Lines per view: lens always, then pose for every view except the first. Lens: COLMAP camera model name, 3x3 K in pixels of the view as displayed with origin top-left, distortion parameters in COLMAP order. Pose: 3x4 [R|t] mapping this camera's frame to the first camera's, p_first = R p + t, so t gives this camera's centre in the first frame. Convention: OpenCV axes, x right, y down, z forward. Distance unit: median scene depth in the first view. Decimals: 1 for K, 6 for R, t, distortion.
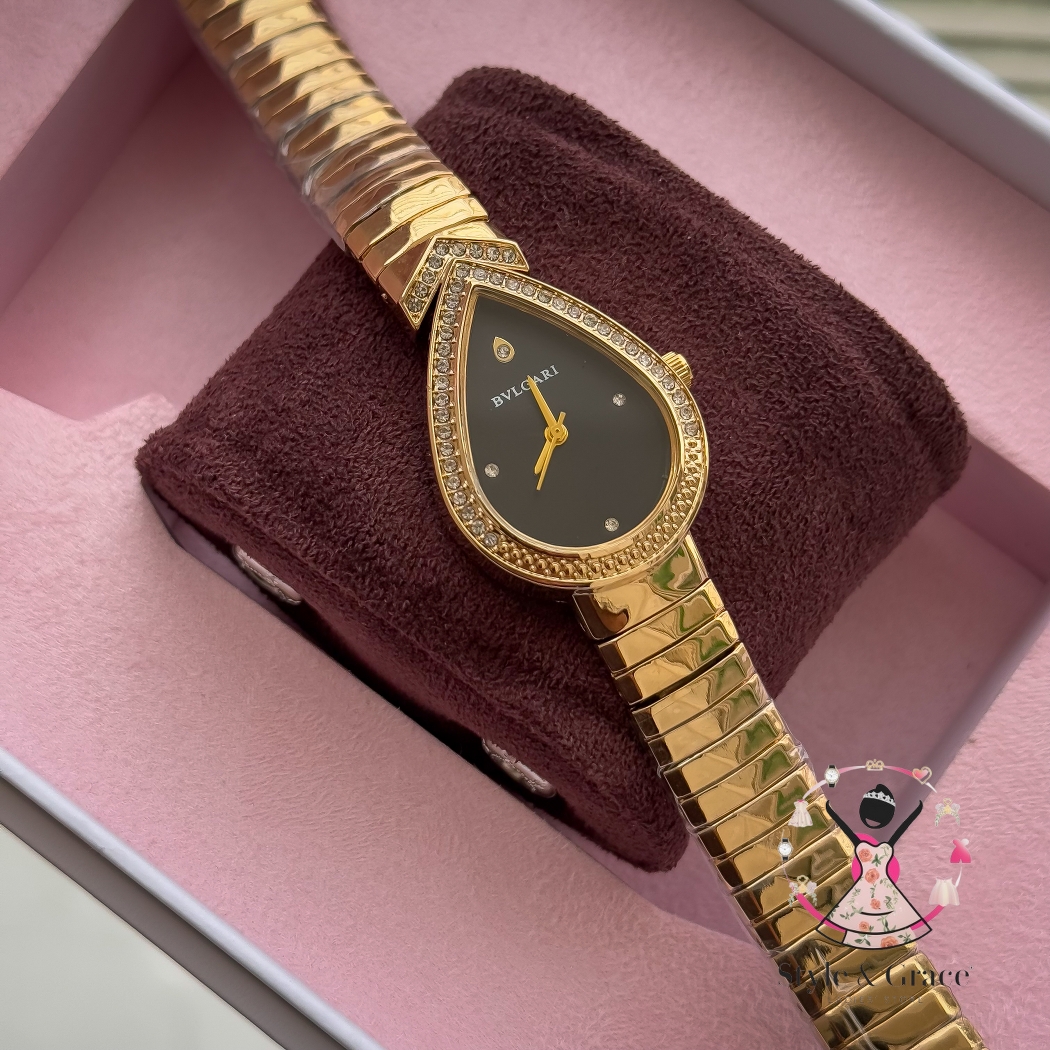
lens RADIAL K [[2009.2, 0, 525.0], [0, 2009.2, 525.0], [0, 0, 1]] dist [0.407473, -2.003013]
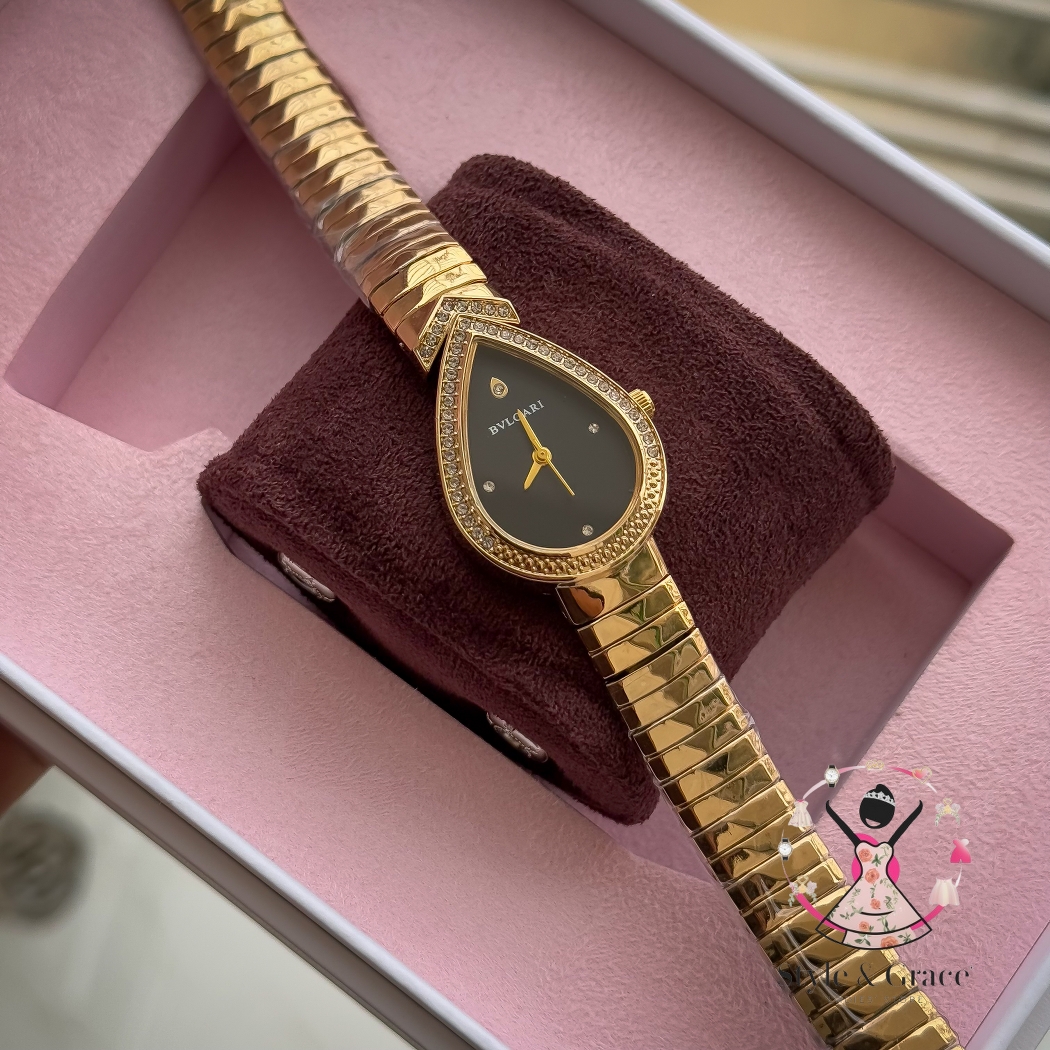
lens RADIAL K [[2009.2, 0, 525.0], [0, 2009.2, 525.0], [0, 0, 1]] dist [0.407473, -2.003013]
pose [[0.999781, -0.006261, -0.019989, 0.027630], [0.005813, 0.999732, -0.022398, 0.022239], [0.020124, 0.022277, 0.999549, -0.205145]]
